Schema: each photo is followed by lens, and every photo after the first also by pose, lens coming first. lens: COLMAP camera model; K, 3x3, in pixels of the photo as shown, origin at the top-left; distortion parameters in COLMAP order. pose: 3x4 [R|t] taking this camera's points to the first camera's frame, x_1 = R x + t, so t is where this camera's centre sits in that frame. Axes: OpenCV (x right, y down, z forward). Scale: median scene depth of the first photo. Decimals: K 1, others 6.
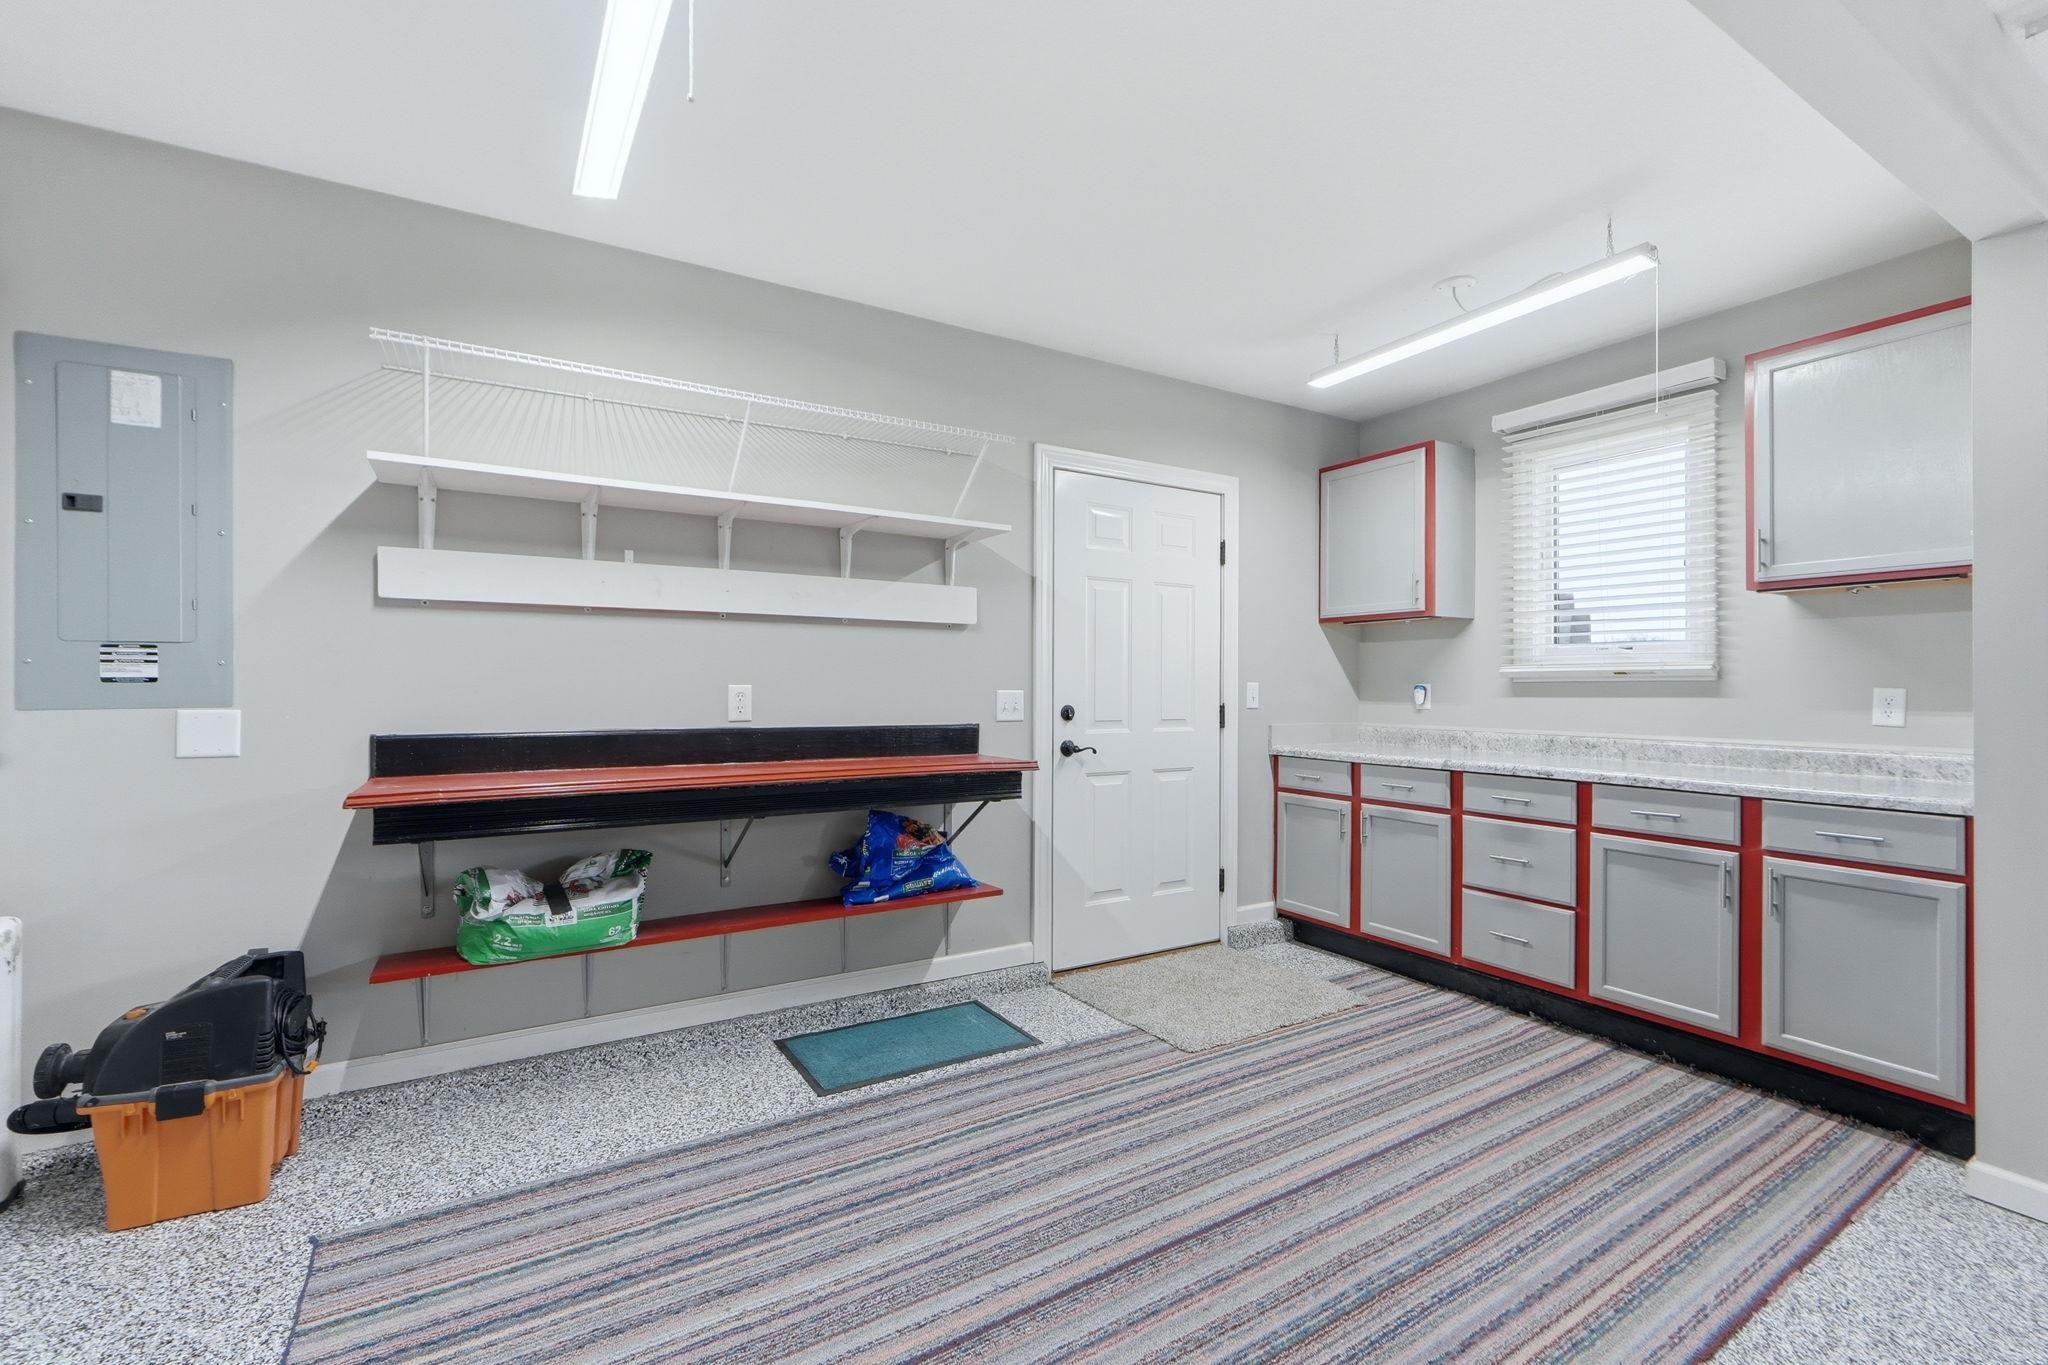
lens RADIAL K [[875.0, 0, 1026.1], [0, 875.0, 683.9], [0, 0, 1]] dist [0.000547, 0.000393]
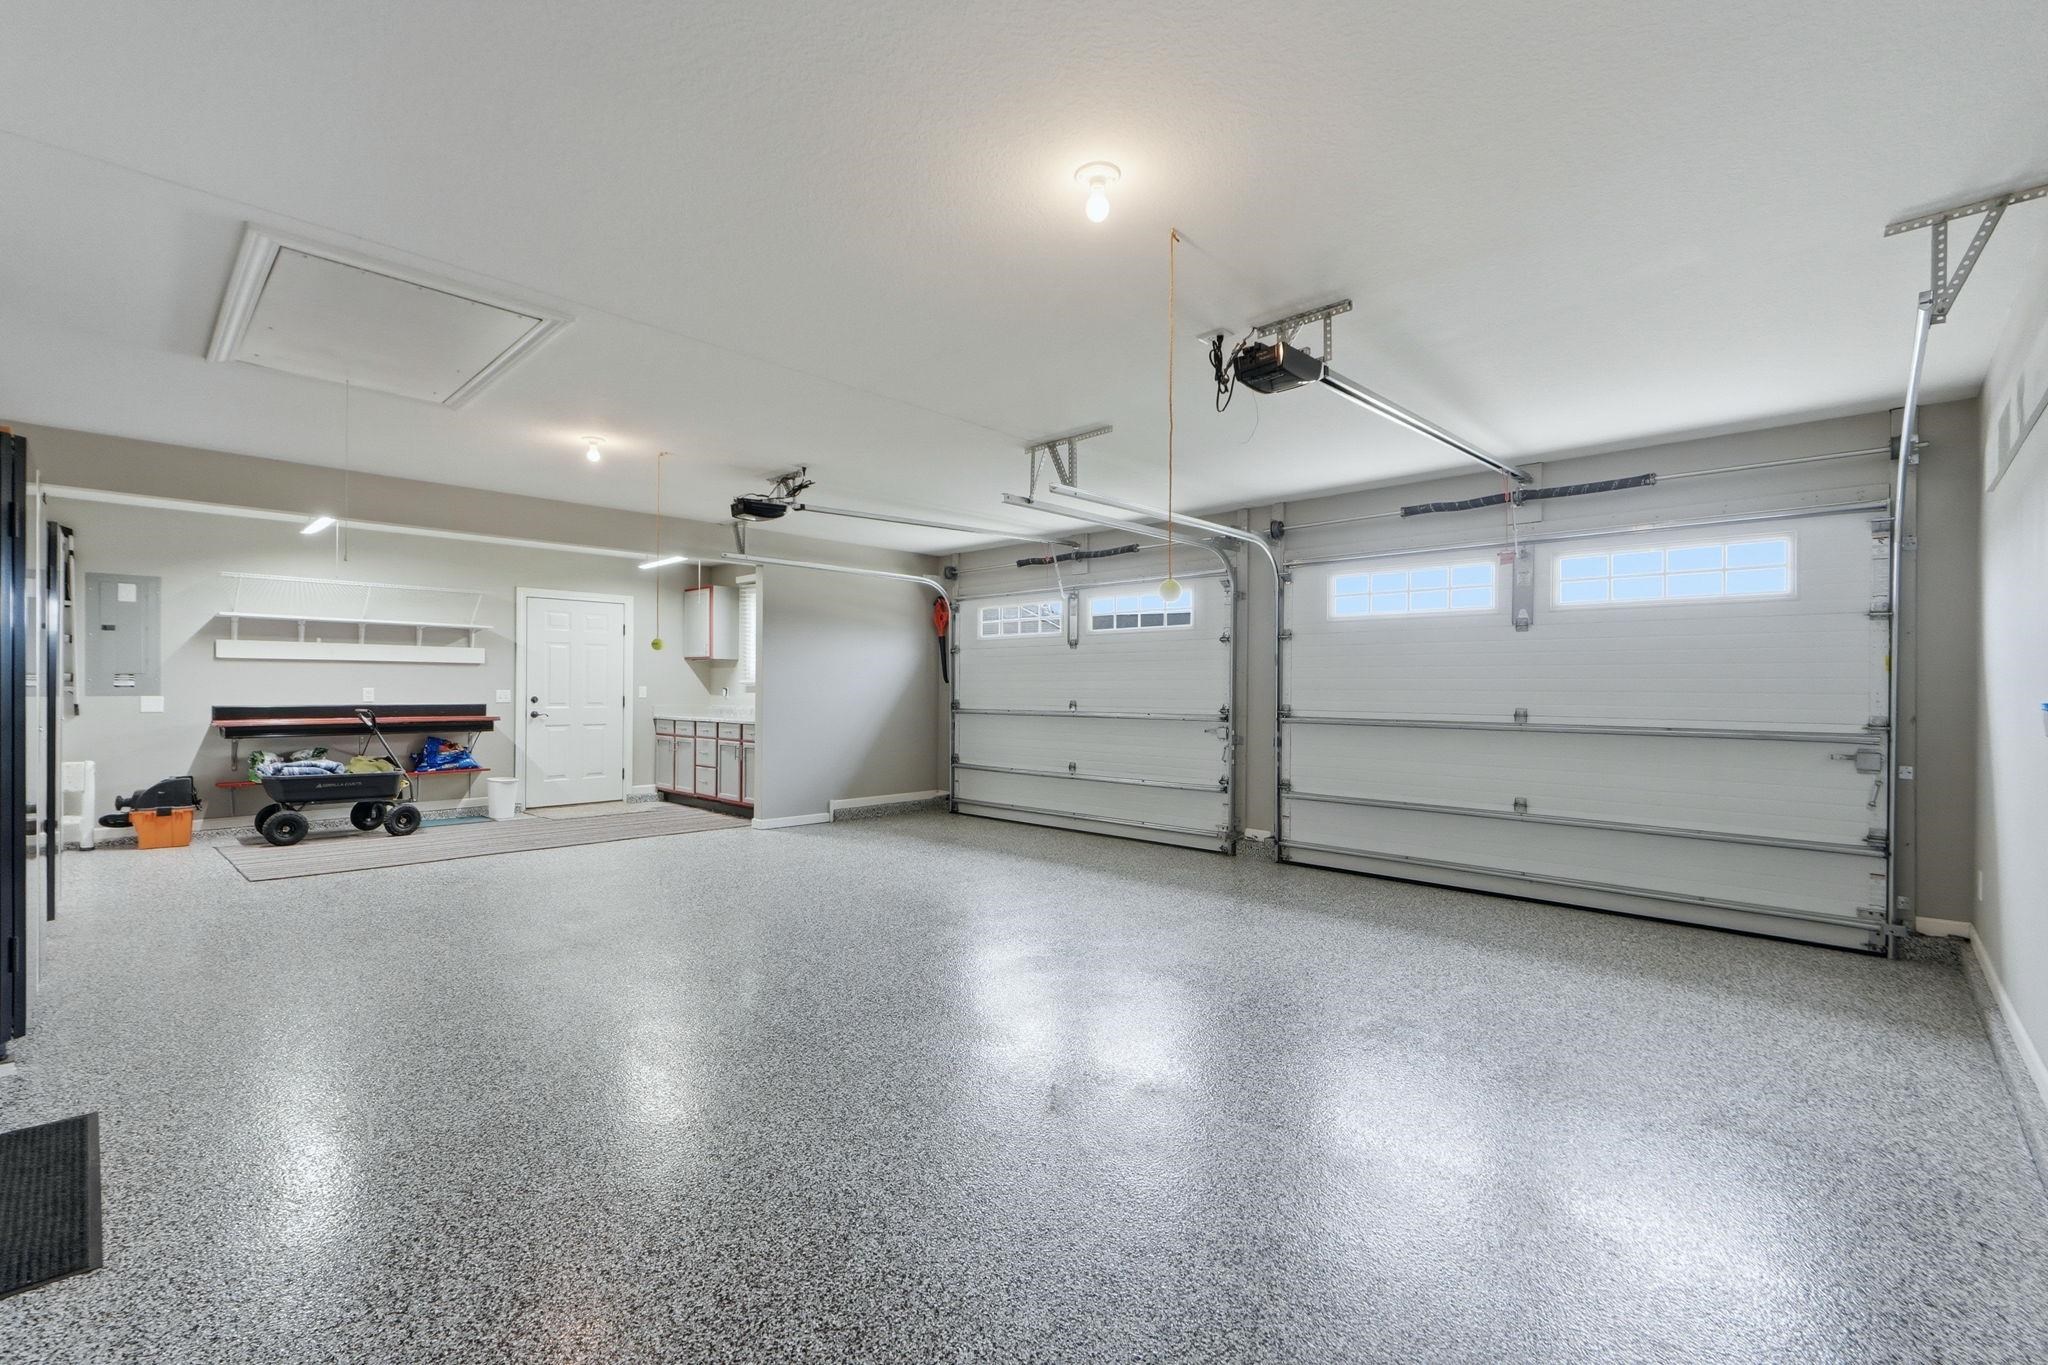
lens RADIAL K [[875.0, 0, 1020.1], [0, 875.0, 686.3], [0, 0, 1]] dist [0.000547, 0.000393]
pose [[0.968623, 0.001234, 0.248531, 1.045391], [-0.002069, 0.999993, 0.003099, -0.017853], [-0.248525, -0.003516, 0.968619, -2.321885]]
